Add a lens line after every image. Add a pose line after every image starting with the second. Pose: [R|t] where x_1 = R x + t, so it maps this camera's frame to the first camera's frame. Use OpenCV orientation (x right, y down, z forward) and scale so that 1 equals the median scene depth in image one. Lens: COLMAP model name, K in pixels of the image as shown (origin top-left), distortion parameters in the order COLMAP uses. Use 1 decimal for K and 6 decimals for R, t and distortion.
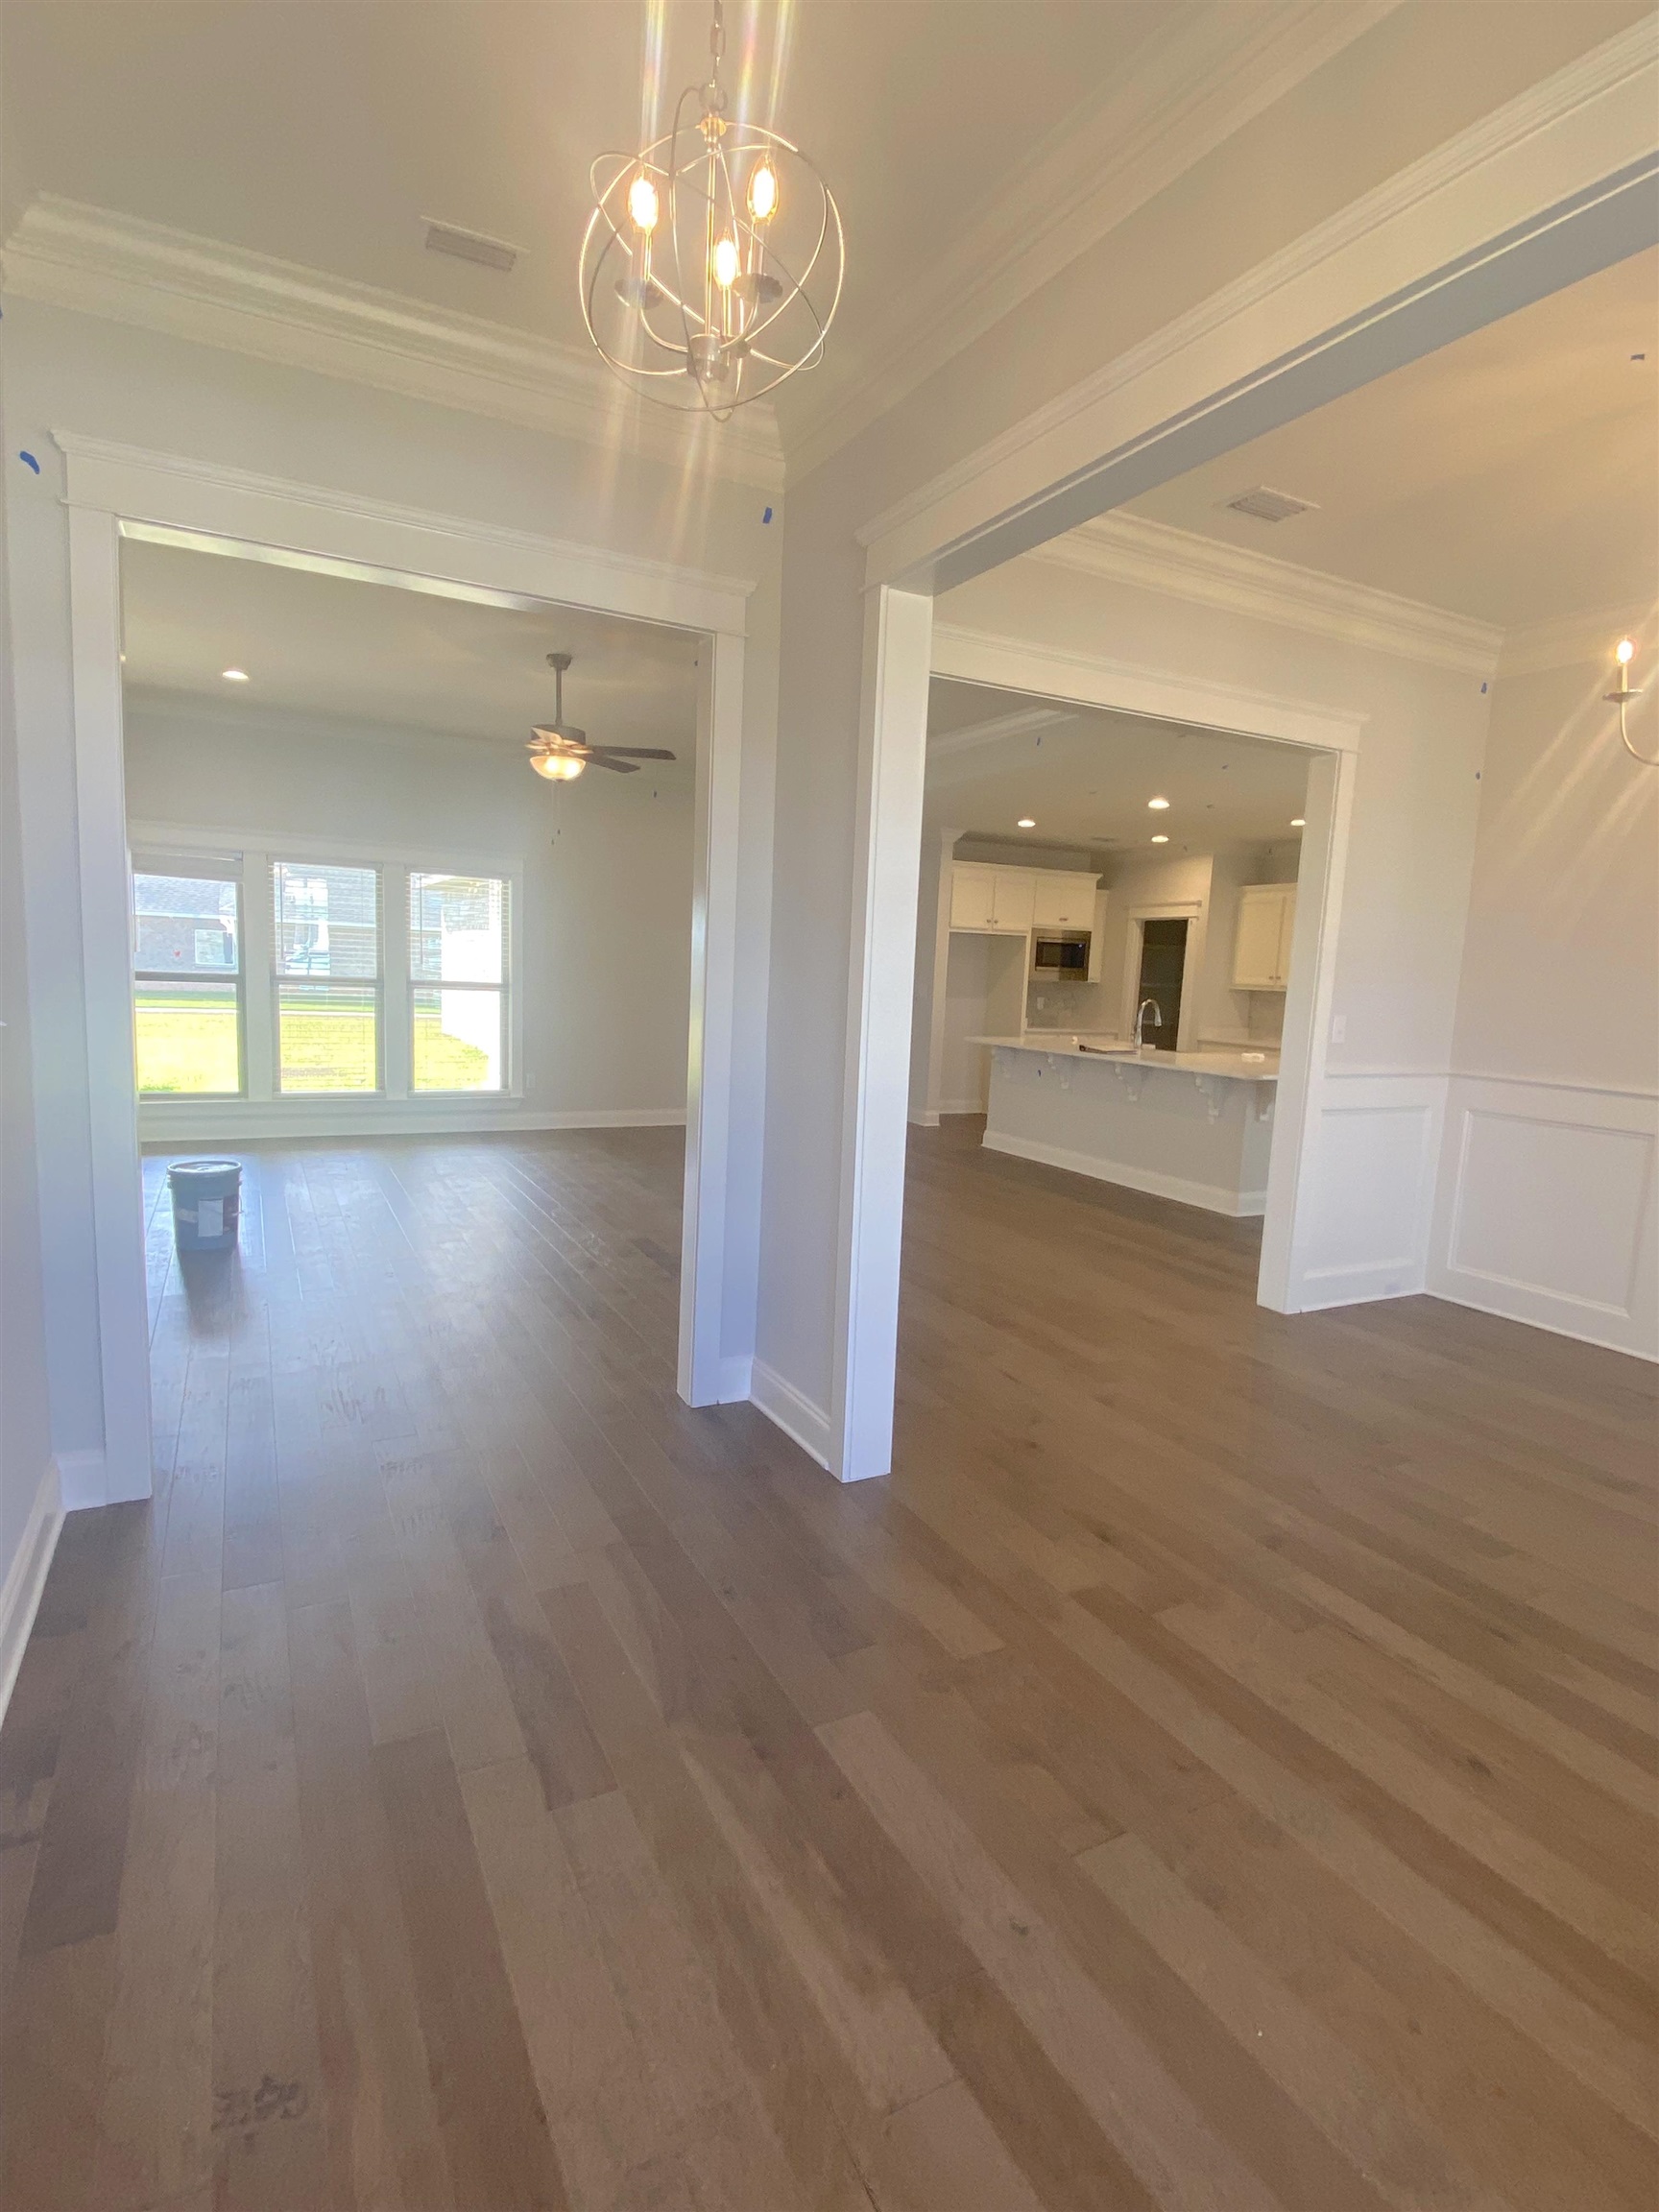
lens RADIAL K [[1070.4, 0, 829.5], [0, 1070.4, 1106.0], [0, 0, 1]] dist [-0.000767, -0.022750]
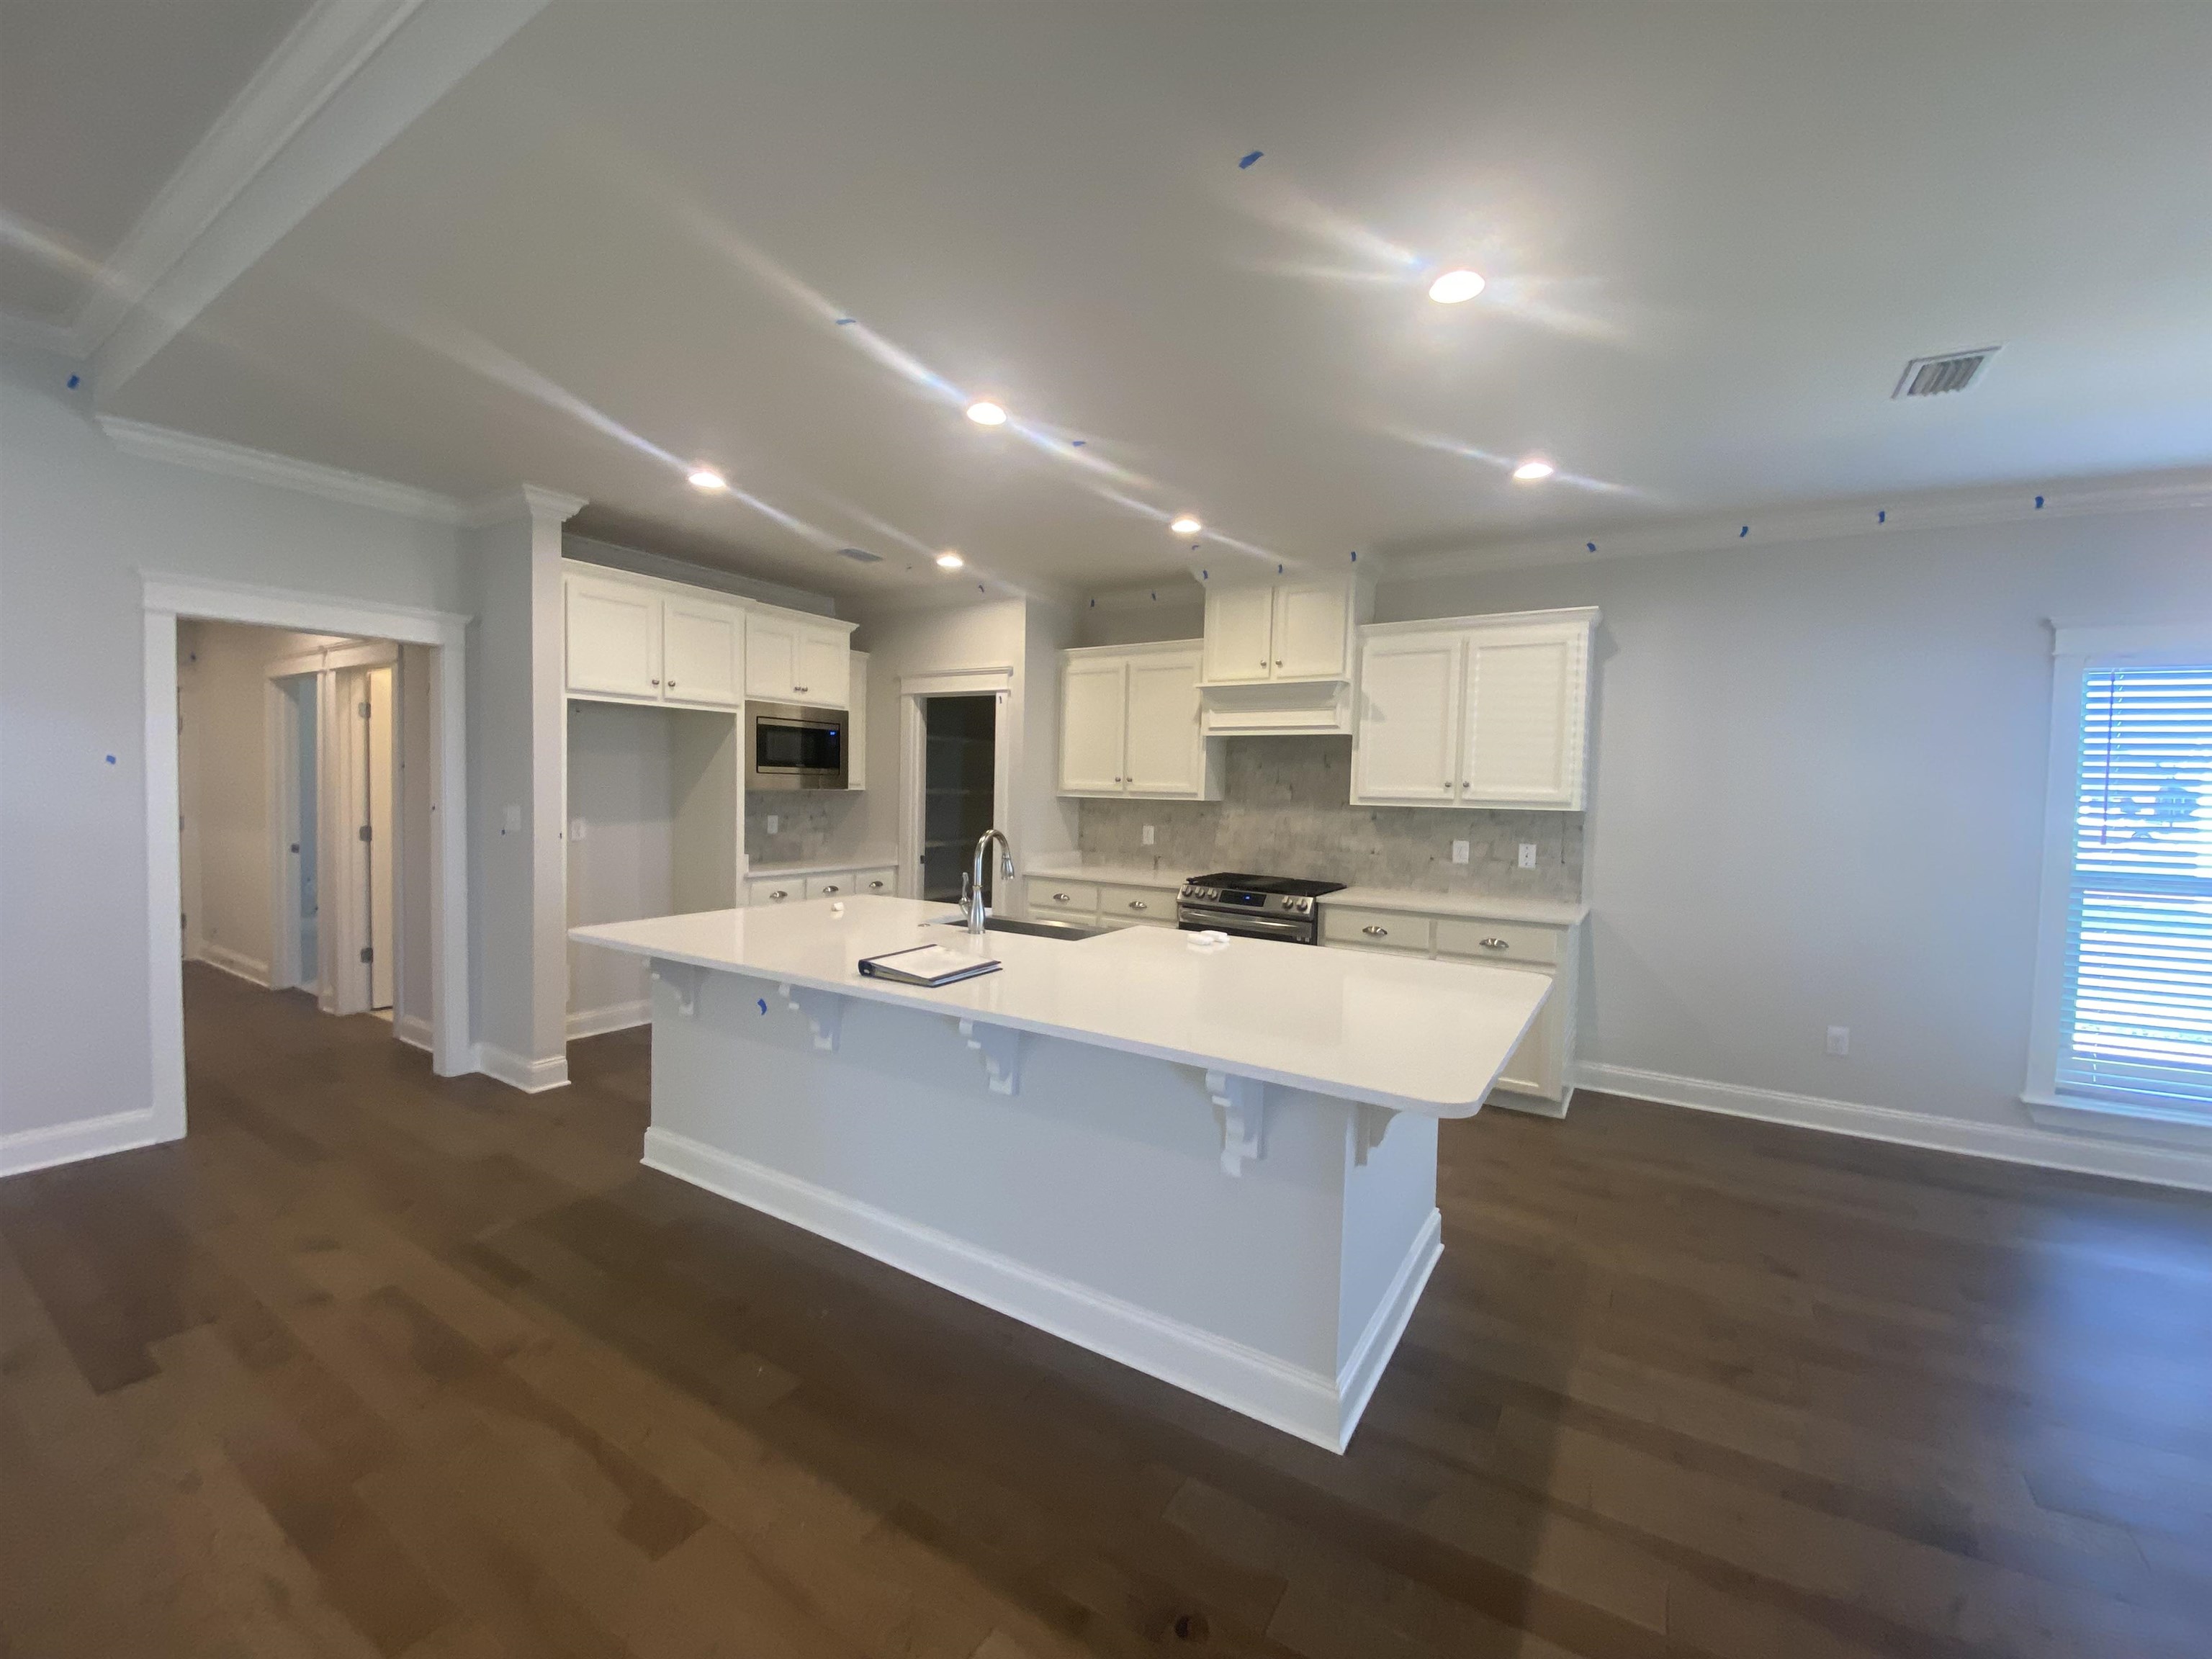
lens RADIAL K [[891.3, 0, 1104.3], [0, 891.3, 826.4], [0, 0, 1]] dist [0.020559, -0.019886]
pose [[0.862795, -0.045851, 0.503470, 0.146187], [0.078759, 0.995910, -0.044272, -0.081993], [-0.499381, 0.077851, 0.862878, 0.651234]]
